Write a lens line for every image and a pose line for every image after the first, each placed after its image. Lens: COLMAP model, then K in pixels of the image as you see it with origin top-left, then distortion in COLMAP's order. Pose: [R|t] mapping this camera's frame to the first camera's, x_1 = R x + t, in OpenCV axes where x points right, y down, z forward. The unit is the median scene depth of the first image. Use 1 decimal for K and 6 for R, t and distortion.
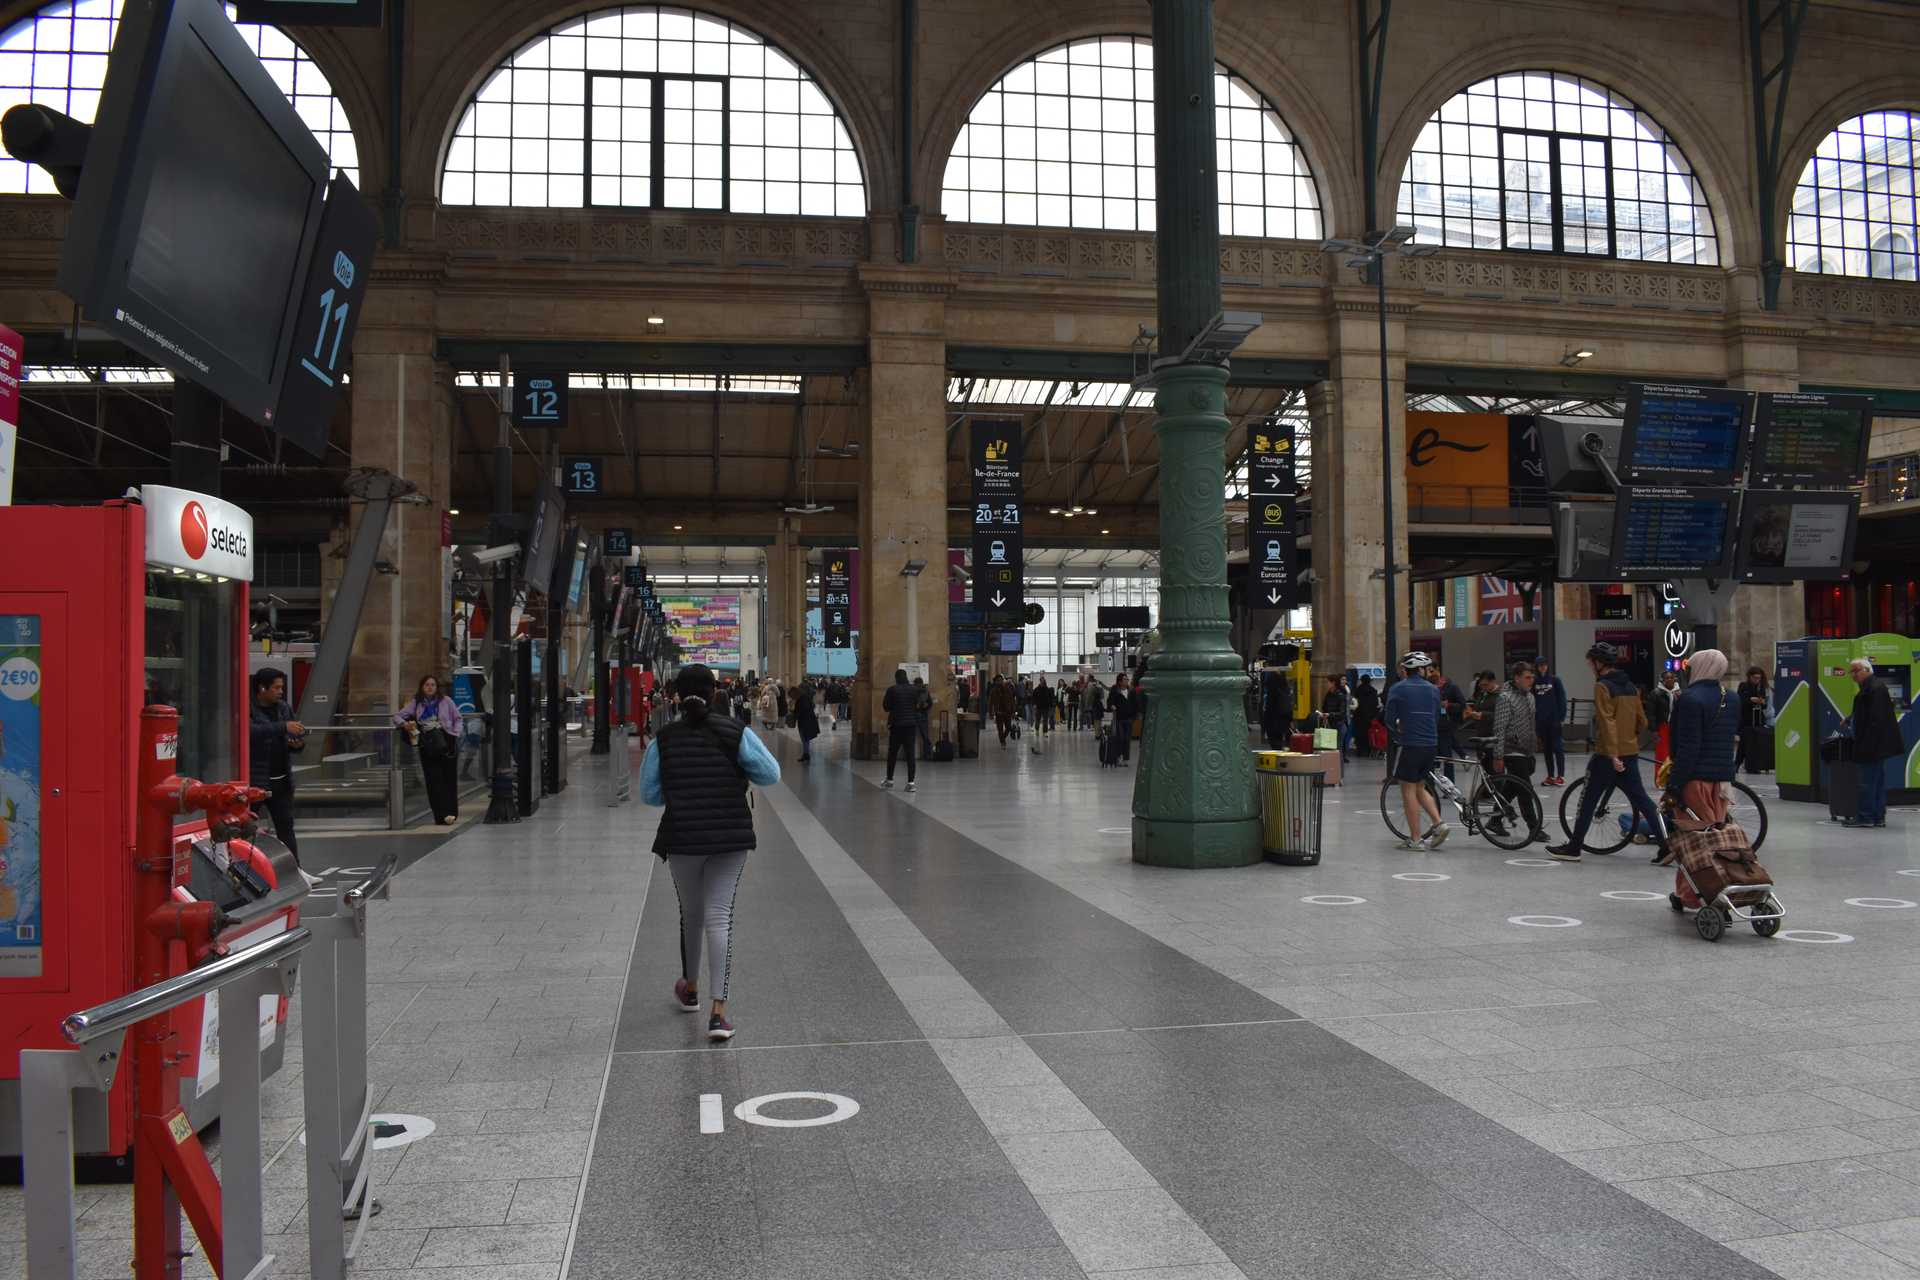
lens RADIAL K [[1596.7, 0, 960.0], [0, 1596.7, 640.0], [0, 0, 1]] dist [-0.102201, 0.002331]
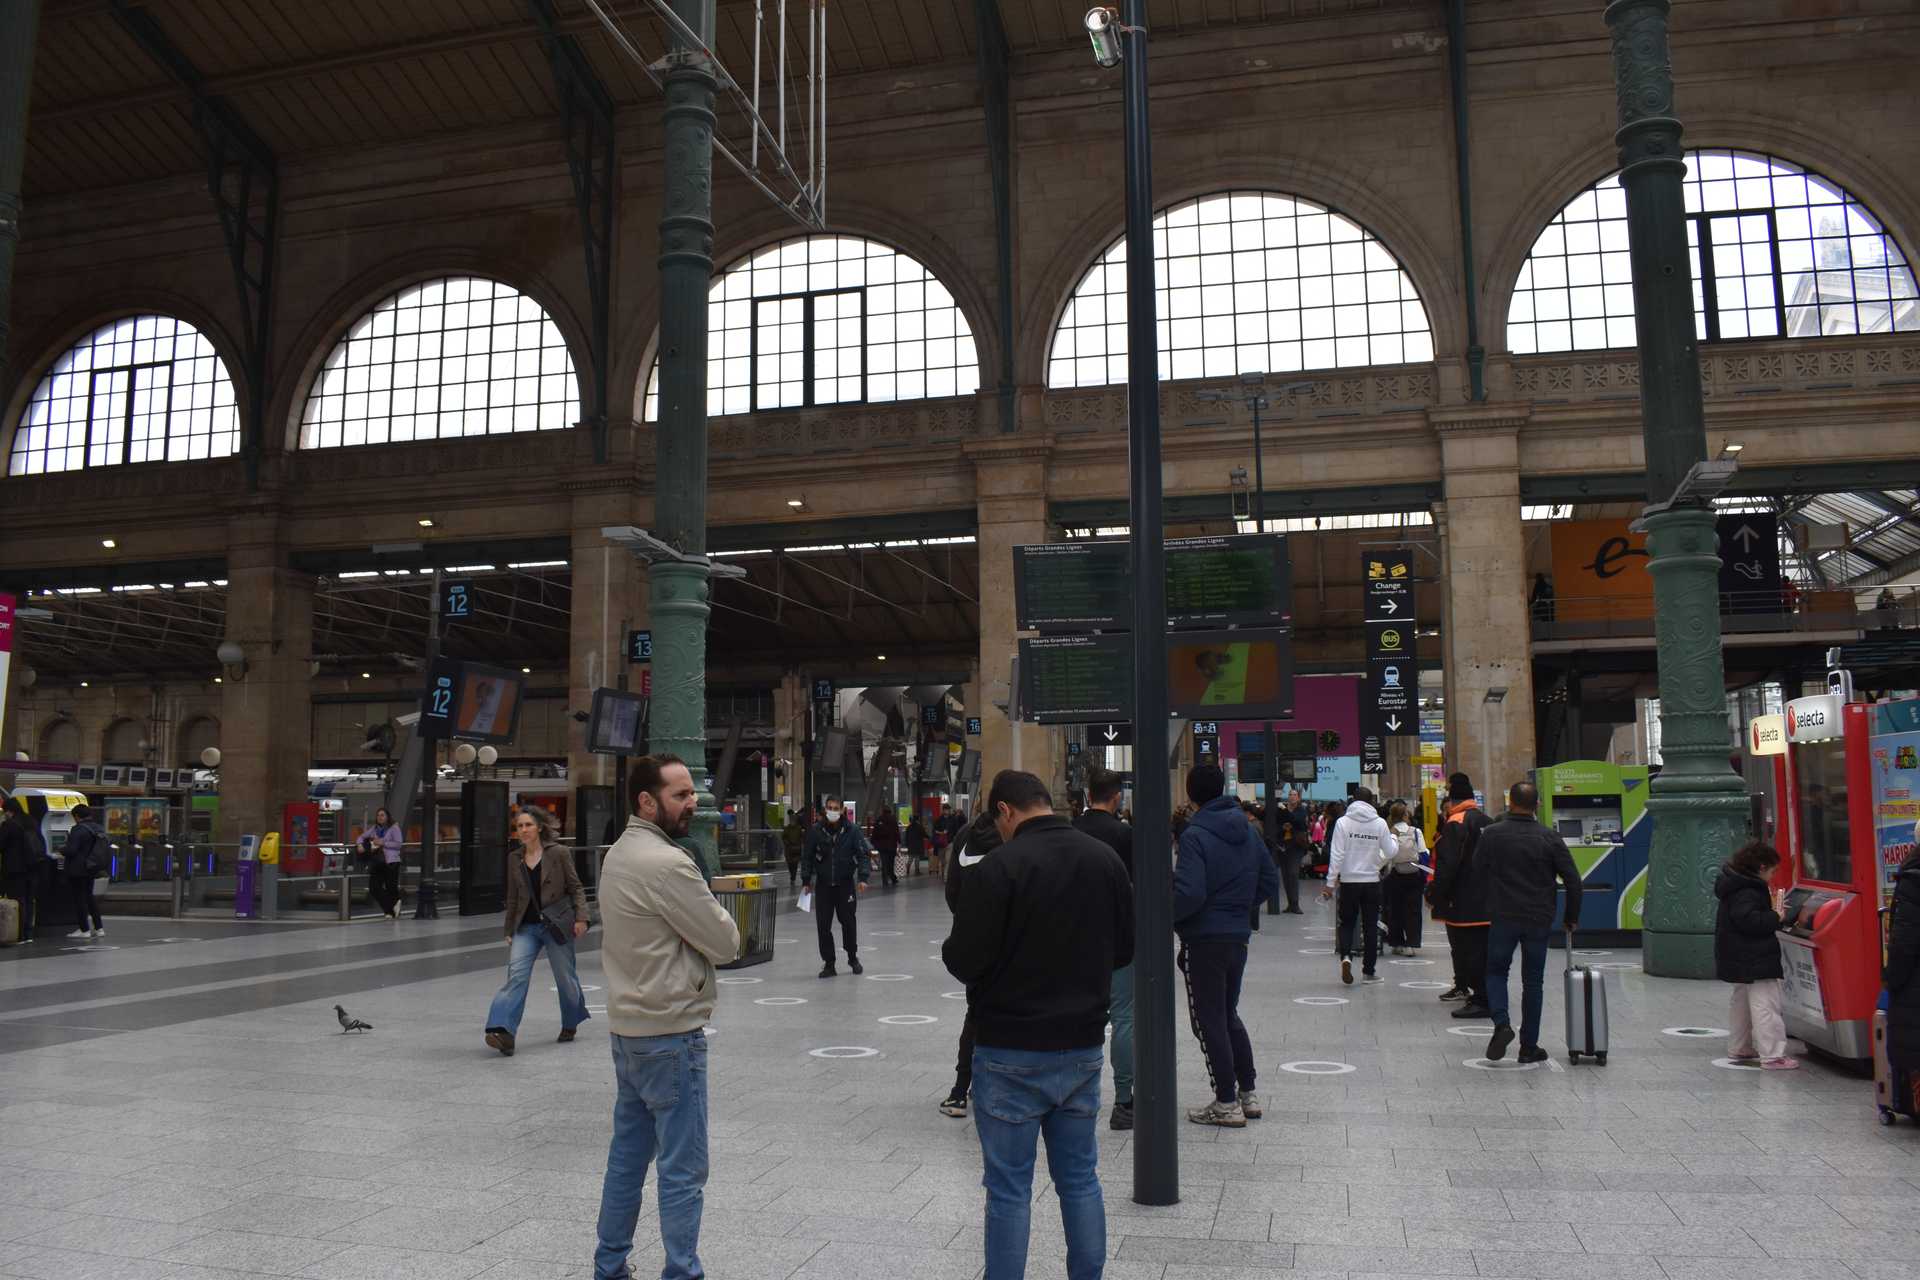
lens RADIAL K [[1478.4, 0, 940.0], [0, 1478.4, 641.9], [0, 0, 1]] dist [-0.072528, -0.002528]
pose [[0.914247, -0.048516, -0.402242, 0.325474], [0.013295, 0.995862, -0.089896, 0.000539], [0.404939, 0.076839, 0.911109, 0.054495]]
